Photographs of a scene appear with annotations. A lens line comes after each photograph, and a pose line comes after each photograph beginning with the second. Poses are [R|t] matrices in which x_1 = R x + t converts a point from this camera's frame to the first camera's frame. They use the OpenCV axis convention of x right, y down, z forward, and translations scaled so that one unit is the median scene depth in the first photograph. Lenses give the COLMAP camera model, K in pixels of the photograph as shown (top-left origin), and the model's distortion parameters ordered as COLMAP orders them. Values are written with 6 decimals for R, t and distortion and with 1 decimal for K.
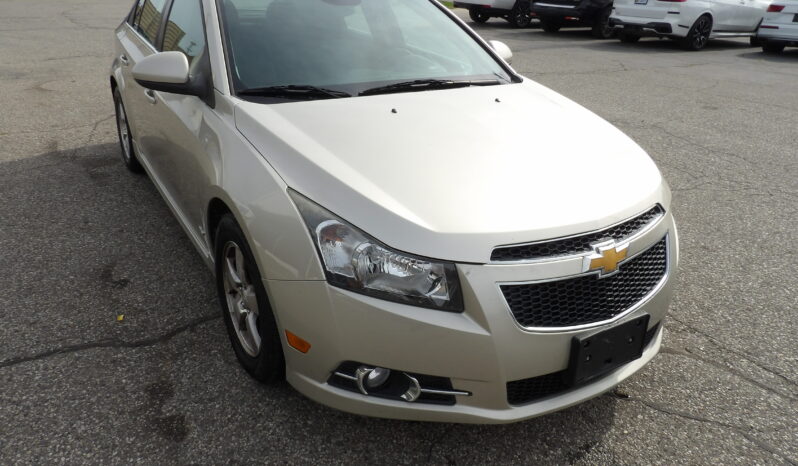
lens RADIAL K [[565.3, 0, 396.7], [0, 565.3, 229.1], [0, 0, 1]] dist [-0.023876, 0.029258]
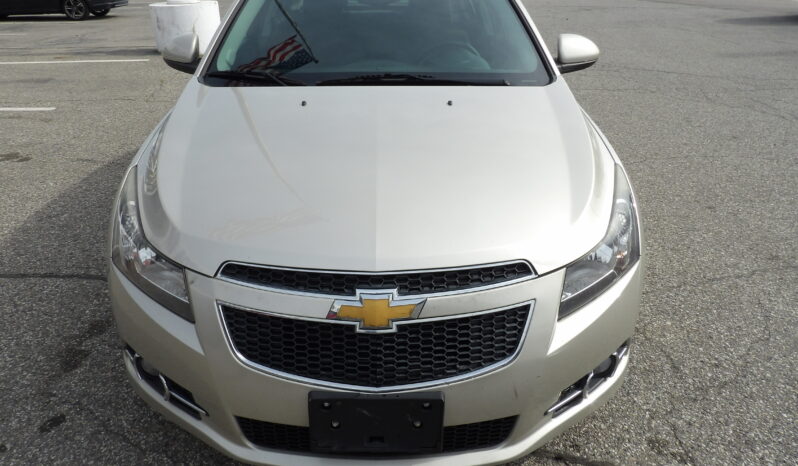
lens RADIAL K [[565.3, 0, 398.2], [0, 565.3, 237.1], [0, 0, 1]] dist [-0.023876, 0.029258]
pose [[0.860879, 0.194879, -0.470009, 0.565514], [-0.184879, 0.980414, 0.067879, -0.079943], [0.474032, 0.028459, 0.880048, 0.247301]]
